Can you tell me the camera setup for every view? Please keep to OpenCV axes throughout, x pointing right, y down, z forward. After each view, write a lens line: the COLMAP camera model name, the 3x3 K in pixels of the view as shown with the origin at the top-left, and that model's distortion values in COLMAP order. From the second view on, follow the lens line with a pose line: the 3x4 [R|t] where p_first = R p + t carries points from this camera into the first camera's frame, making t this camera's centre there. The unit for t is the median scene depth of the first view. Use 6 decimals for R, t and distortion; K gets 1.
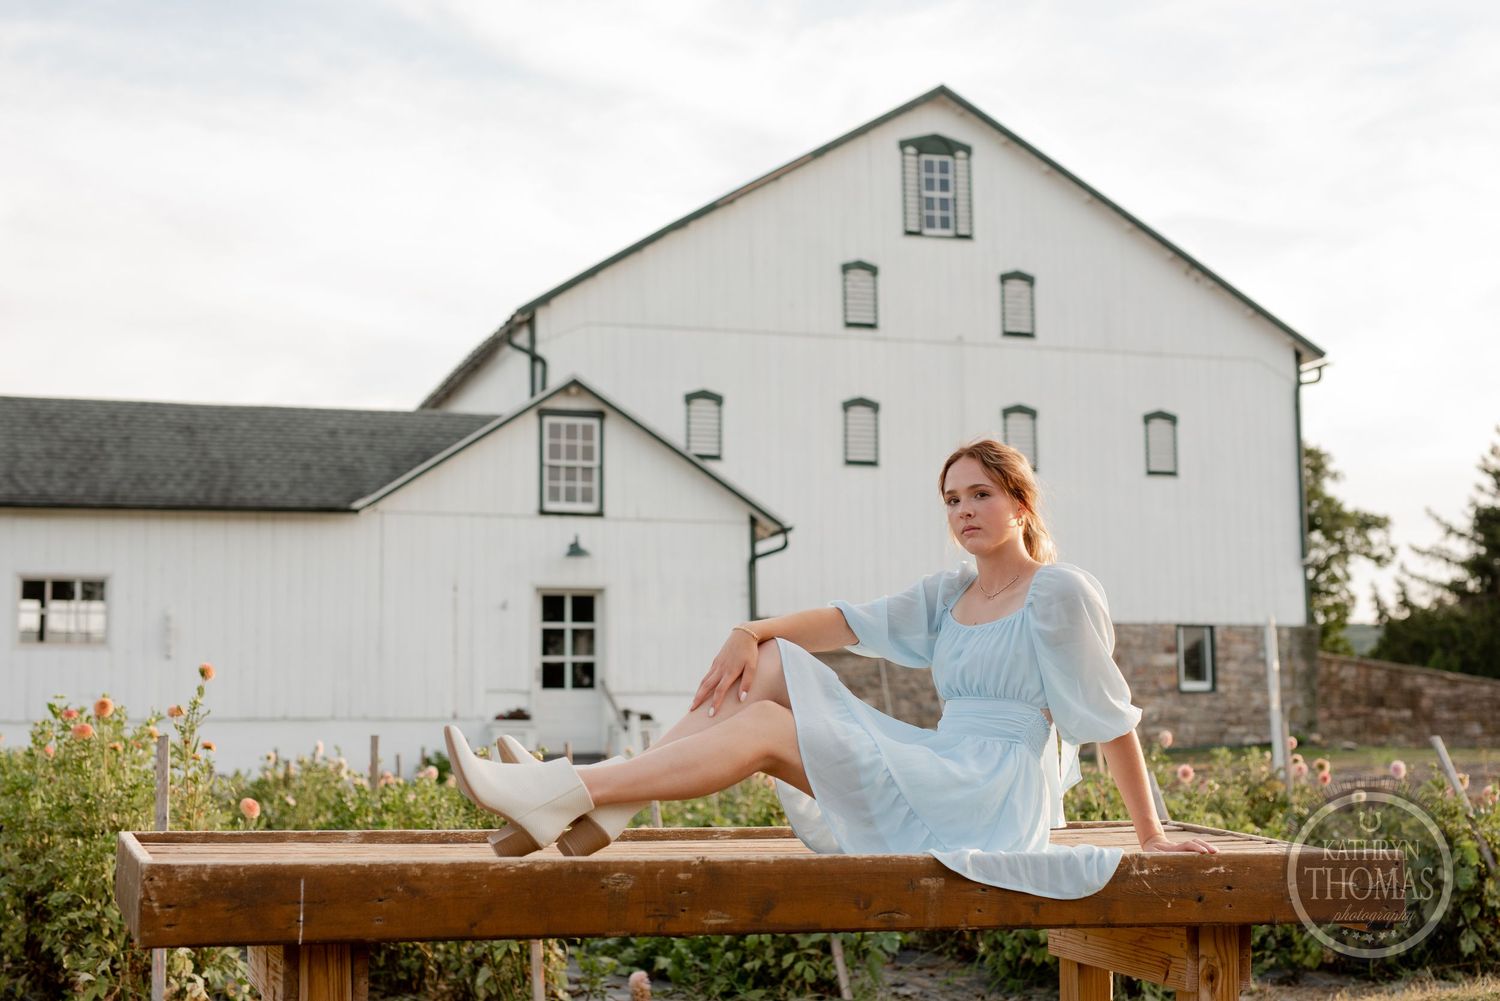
lens RADIAL K [[2139.8, 0, 765.6], [0, 2139.8, 502.9], [0, 0, 1]] dist [-0.008571, 0.013835]
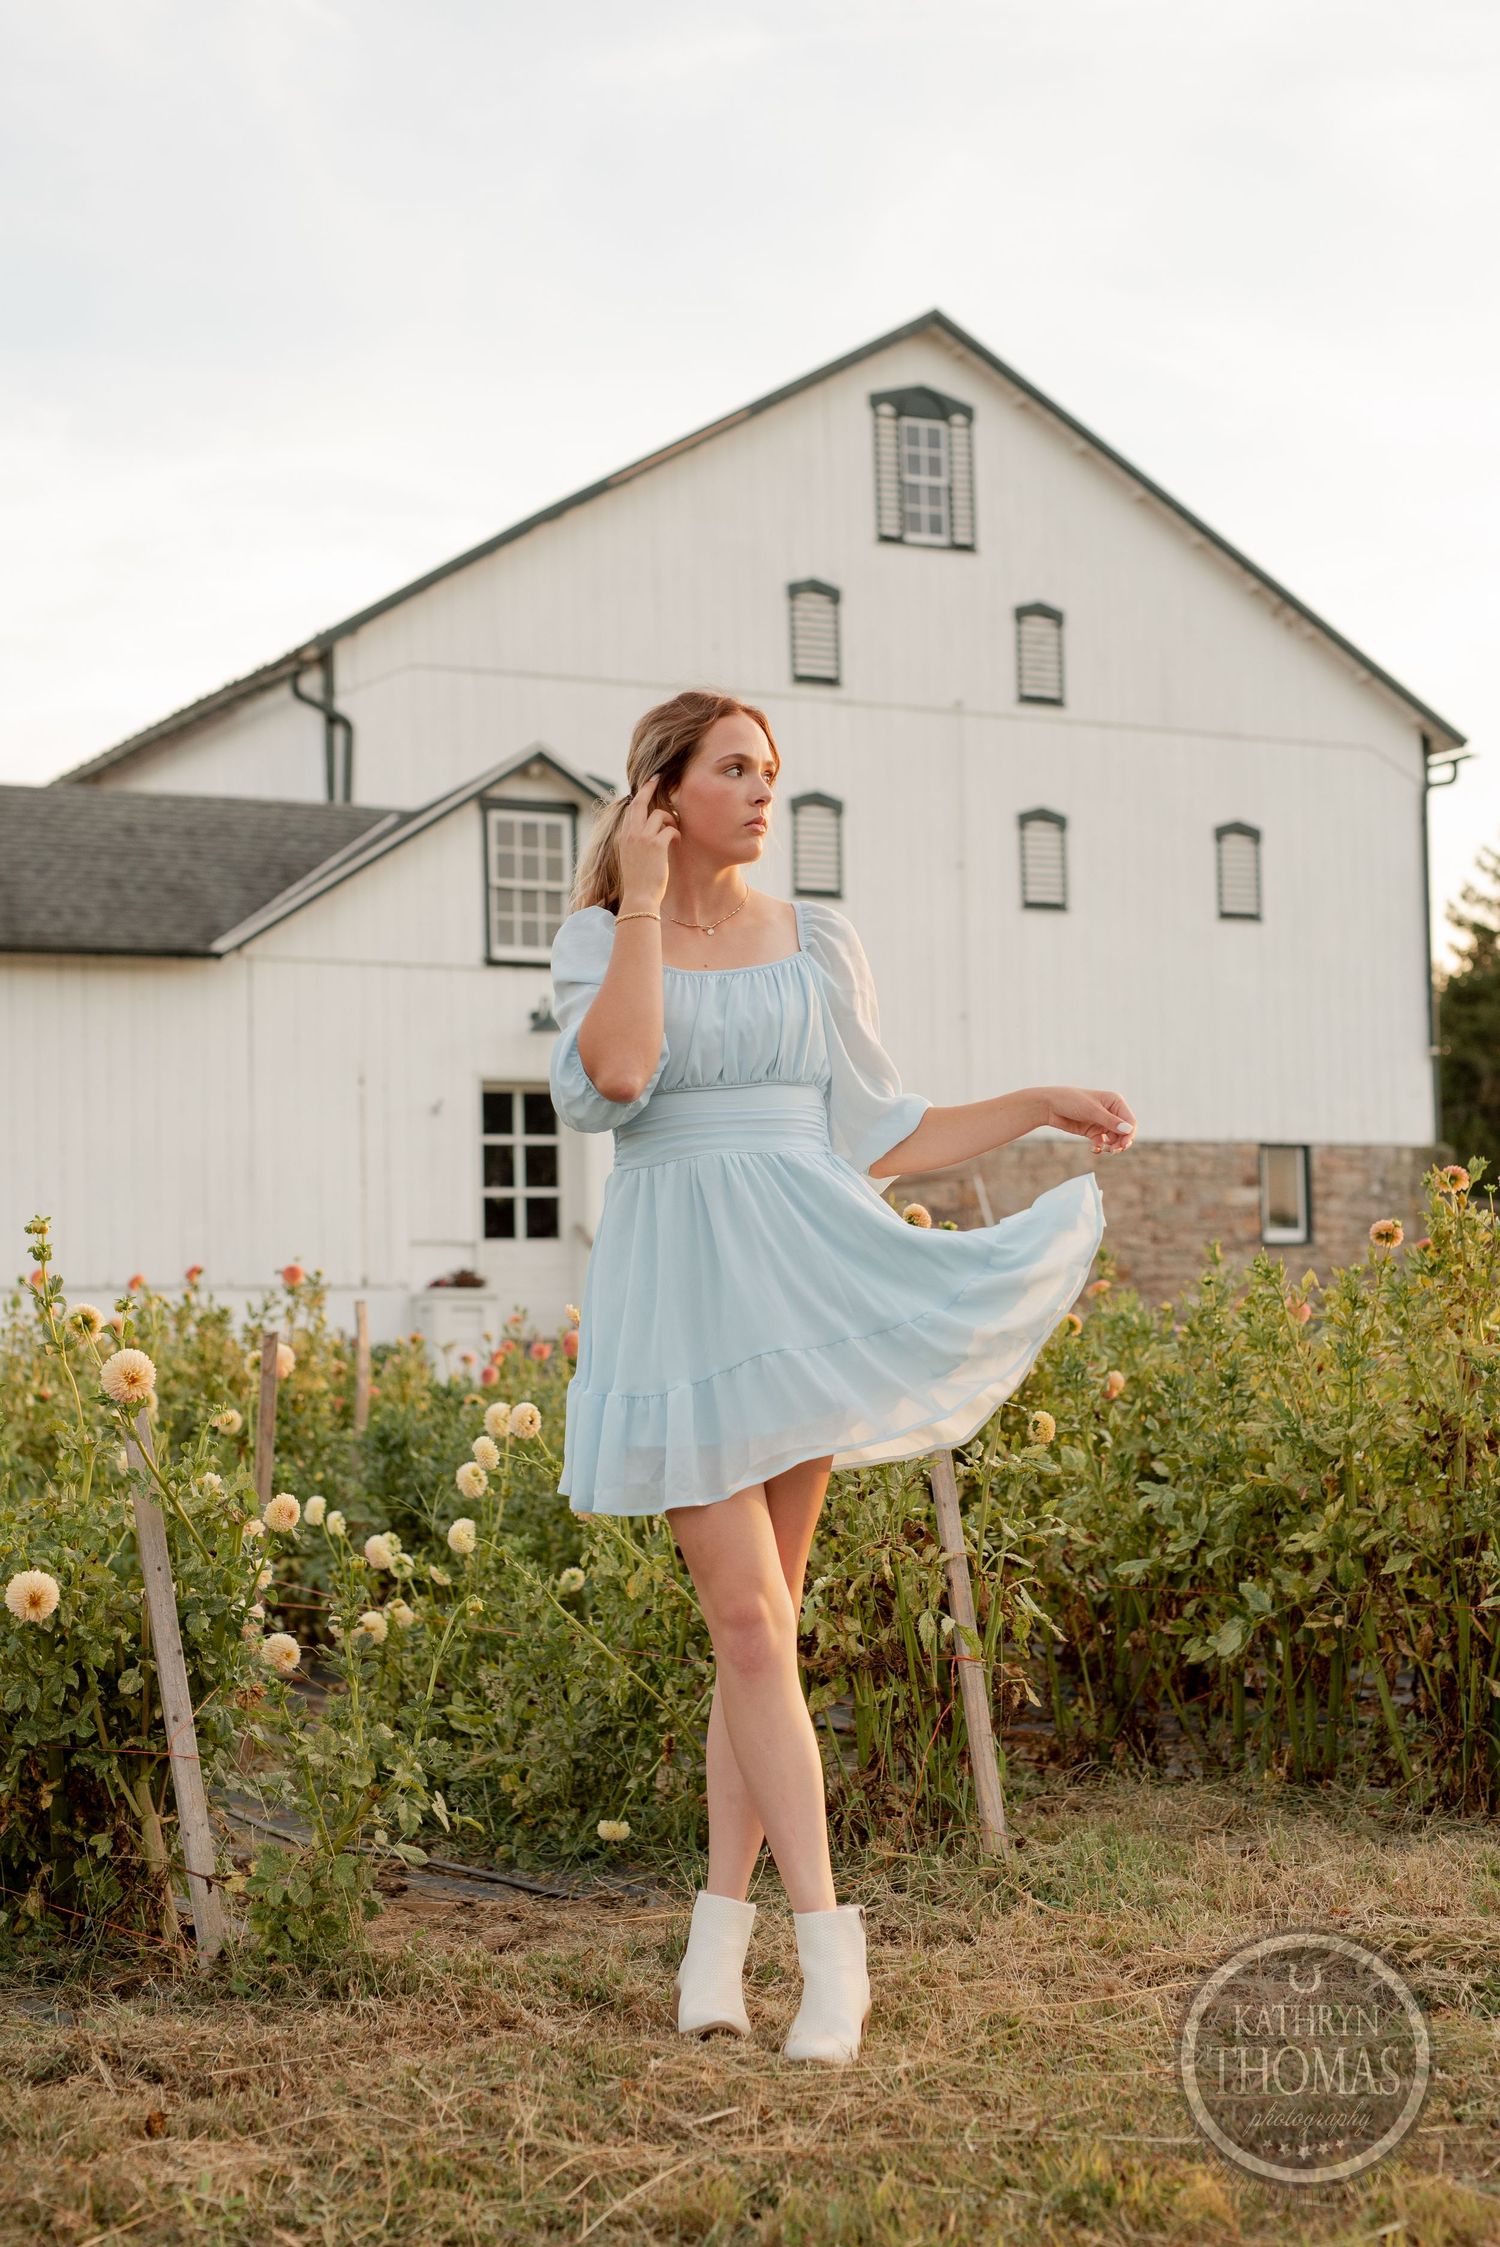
lens RADIAL K [[3295.3, 0, 749.3], [0, 3295.3, 1126.0], [0, 0, 1]] dist [-0.005058, -0.070713]
pose [[0.984915, 0.002826, 0.173014, -0.191968], [-0.011314, 0.998779, 0.048091, 0.005100], [-0.172667, -0.049323, 0.983745, 0.023749]]
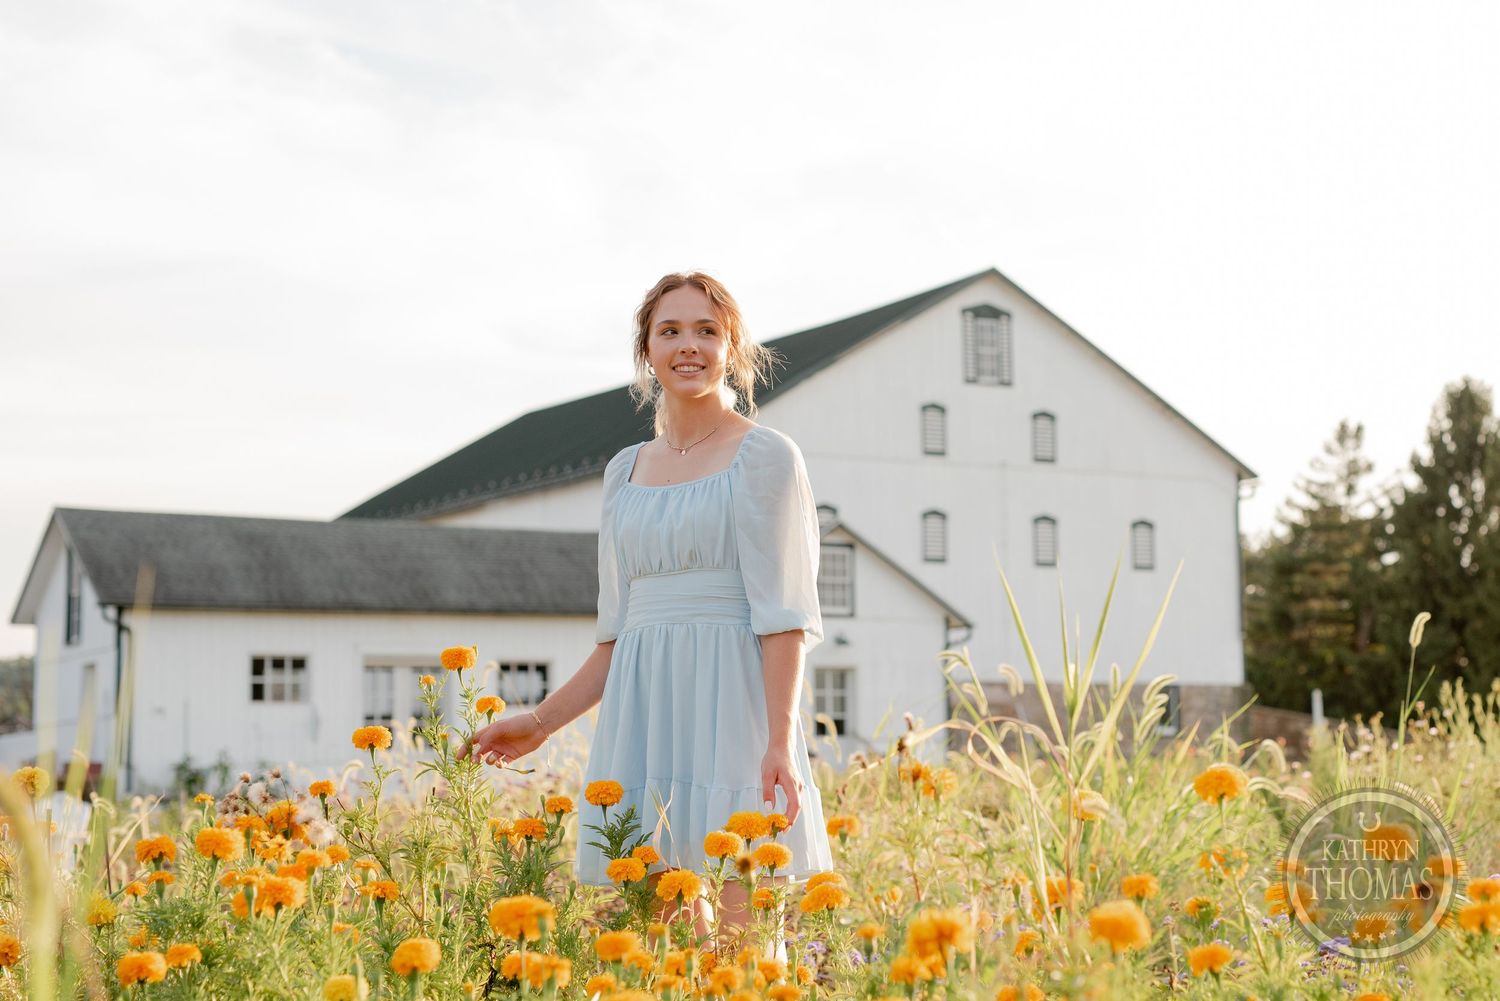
lens RADIAL K [[2720.1, 0, 986.1], [0, 2720.1, 502.1], [0, 0, 1]] dist [-0.014821, 0.051950]
pose [[0.965315, 0.020196, 0.260307, -0.460469], [-0.021941, 0.999752, 0.003800, -0.078585], [-0.260166, -0.009380, 0.965518, -0.778115]]
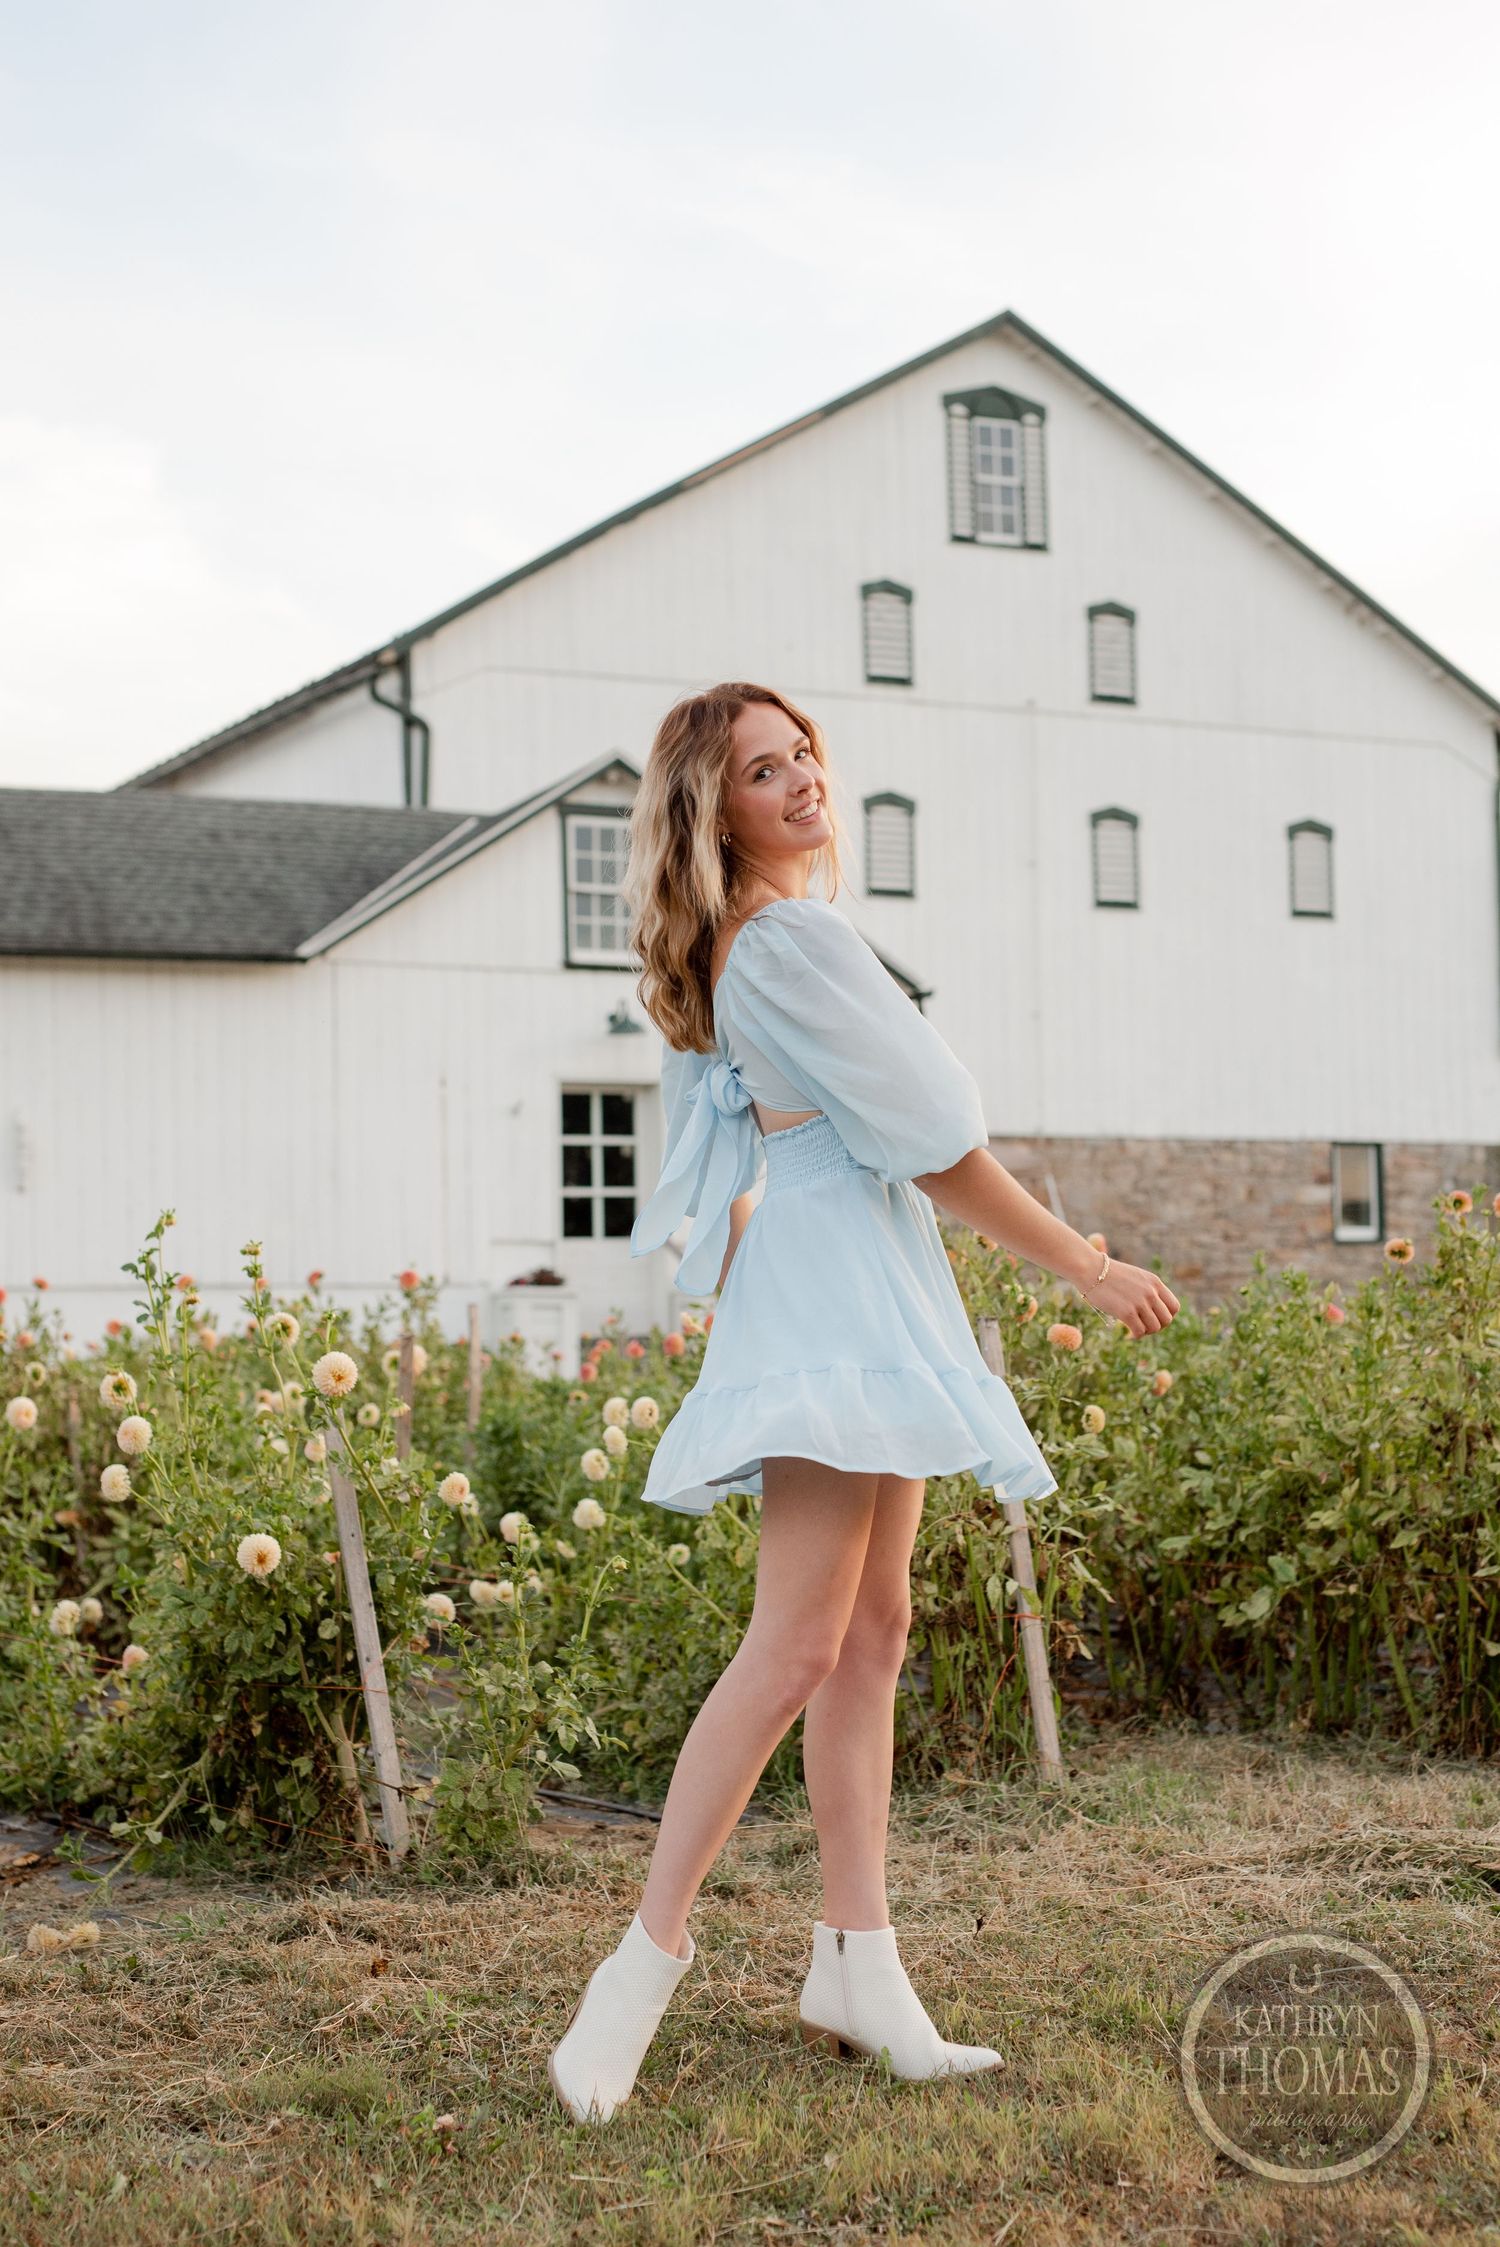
lens RADIAL K [[3369.0, 0, 750.9], [0, 3369.0, 1137.2], [0, 0, 1]] dist [-0.012215, 0.021003]
pose [[0.988172, 0.002211, 0.153336, -0.199907], [-0.010682, 0.998460, 0.054441, 0.000355], [-0.152979, -0.055435, 0.986673, -0.011962]]
